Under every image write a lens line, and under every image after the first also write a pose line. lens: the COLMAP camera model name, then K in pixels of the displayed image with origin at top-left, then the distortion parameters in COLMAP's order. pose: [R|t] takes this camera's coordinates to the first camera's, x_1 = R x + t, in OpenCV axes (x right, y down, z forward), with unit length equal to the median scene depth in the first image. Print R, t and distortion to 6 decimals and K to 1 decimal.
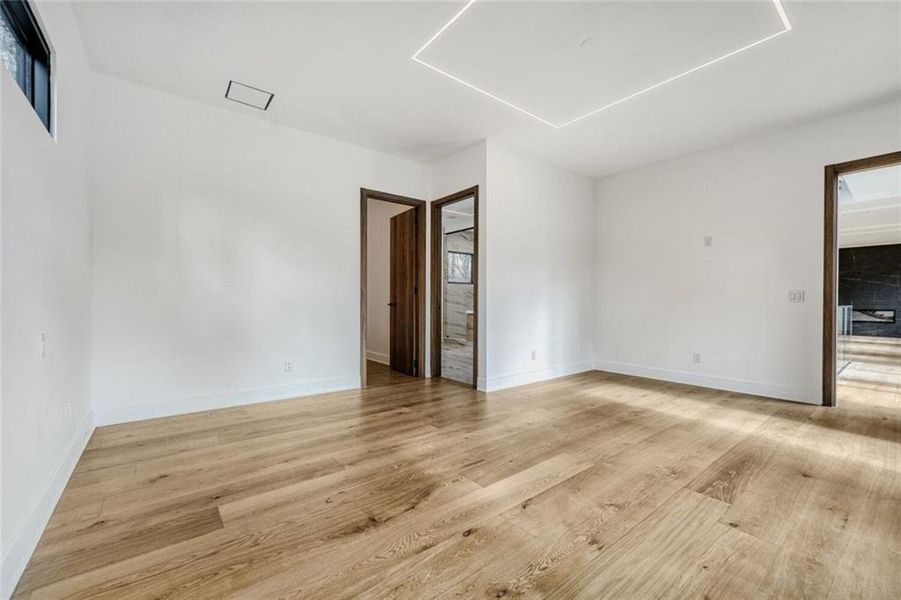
lens RADIAL K [[364.7, 0, 450.4], [0, 364.7, 300.4], [0, 0, 1]] dist [0.000928, 0.000301]
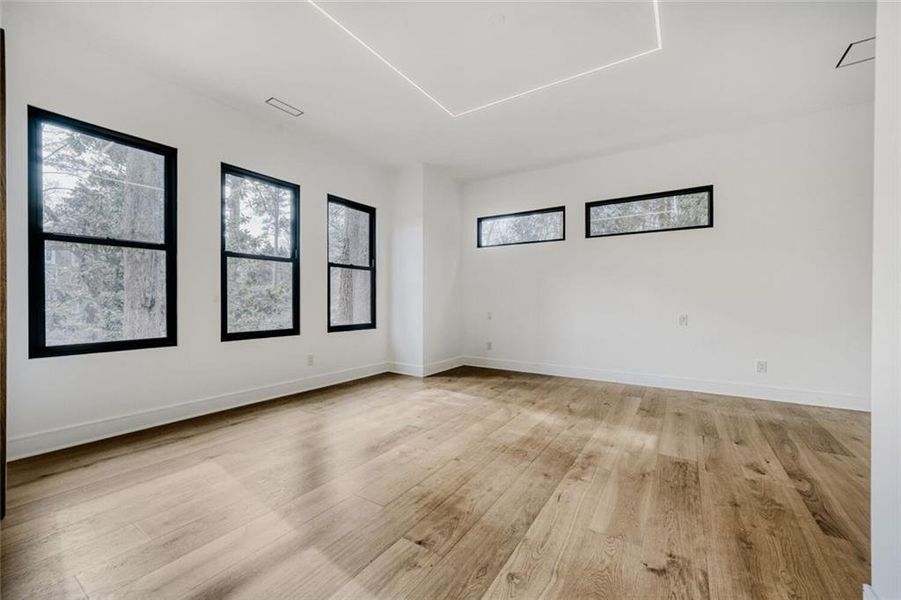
lens RADIAL K [[364.7, 0, 449.1], [0, 364.7, 304.7], [0, 0, 1]] dist [0.000928, 0.000301]
pose [[-0.945634, -0.001790, -0.325229, 0.938574], [-0.006327, 0.999897, 0.012892, -0.009497], [0.325172, 0.014249, -0.945548, 2.163106]]
